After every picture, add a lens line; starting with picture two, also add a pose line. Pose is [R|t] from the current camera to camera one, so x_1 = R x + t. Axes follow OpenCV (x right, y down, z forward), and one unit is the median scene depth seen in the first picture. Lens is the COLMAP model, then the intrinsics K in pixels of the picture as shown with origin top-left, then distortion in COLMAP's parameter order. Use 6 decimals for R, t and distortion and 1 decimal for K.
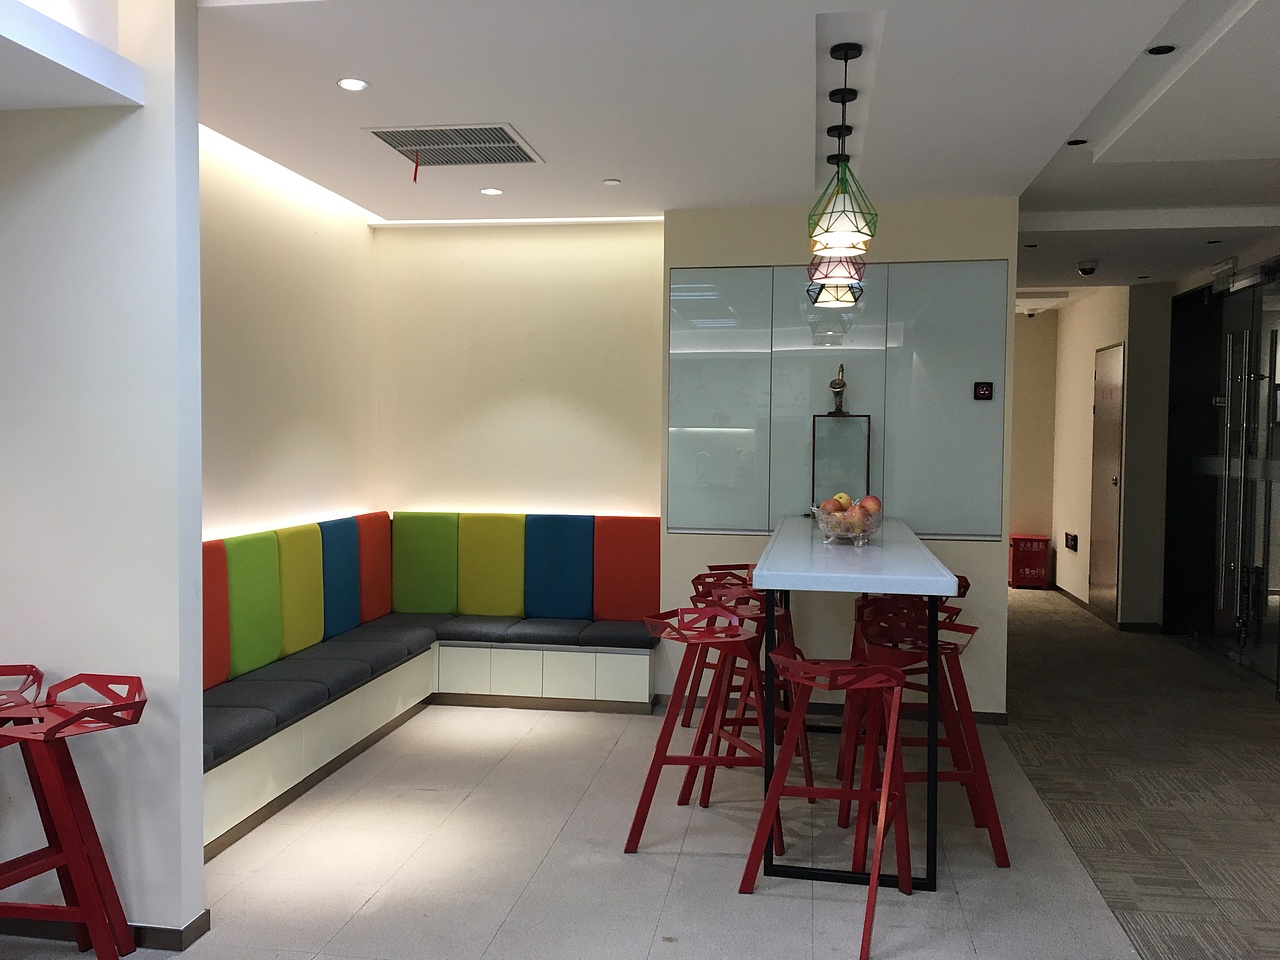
lens RADIAL K [[1079.8, 0, 640.0], [0, 1079.8, 480.0], [0, 0, 1]] dist [0.116316, -0.186851]
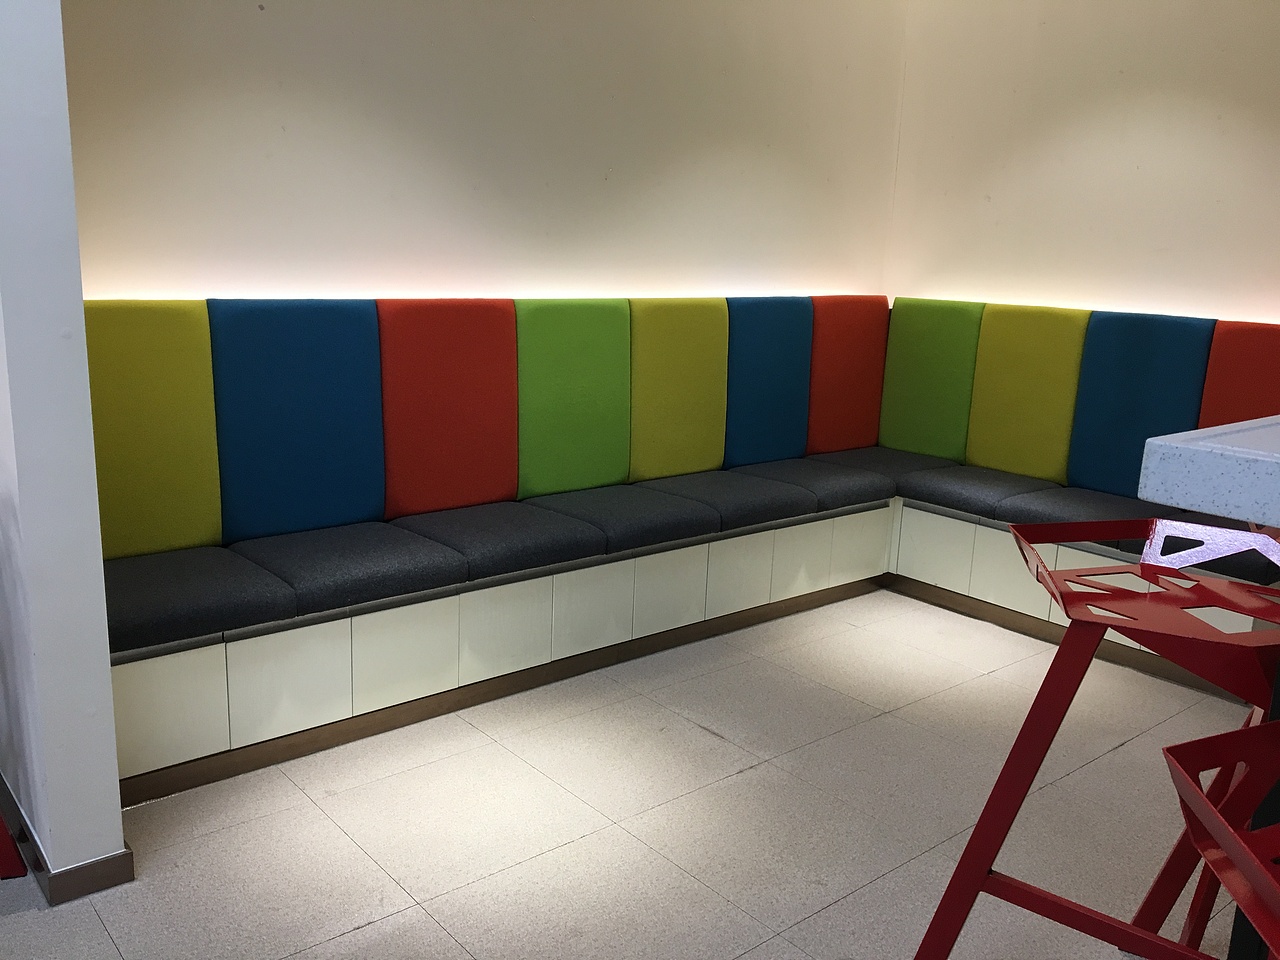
lens RADIAL K [[1079.8, 0, 640.0], [0, 1079.8, 480.0], [0, 0, 1]] dist [0.116316, -0.186851]
pose [[0.758107, 0.160659, -0.632031, 0.112953], [-0.056179, 0.981665, 0.182149, 0.030551], [0.649706, -0.102582, 0.753232, 0.438279]]
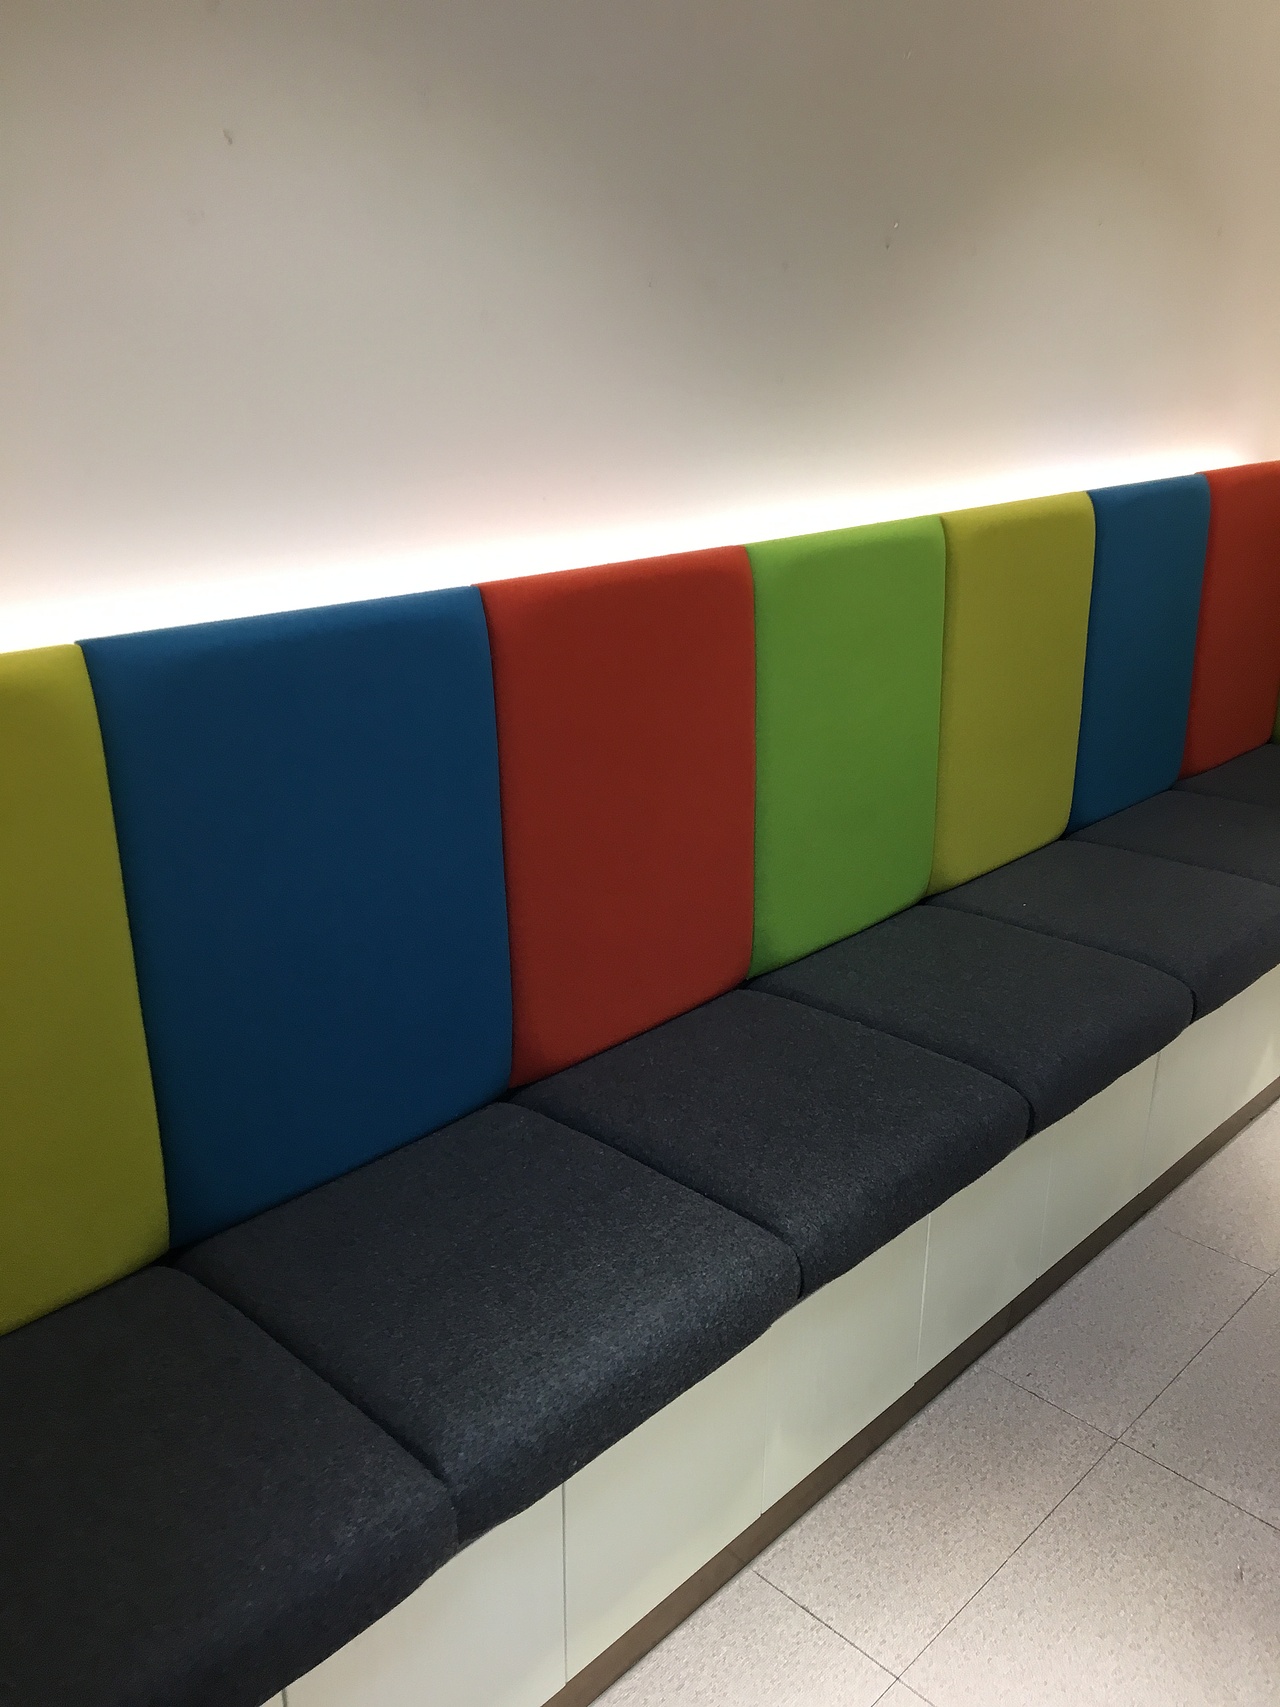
lens RADIAL K [[1440.1, 0, 636.1], [0, 1440.1, 844.5], [0, 0, 1]] dist [0.116316, -0.186851]
pose [[0.815742, 0.191853, -0.545671, -0.144823], [-0.020307, 0.952307, 0.304466, 0.009436], [0.578059, -0.237285, 0.780733, 0.548148]]
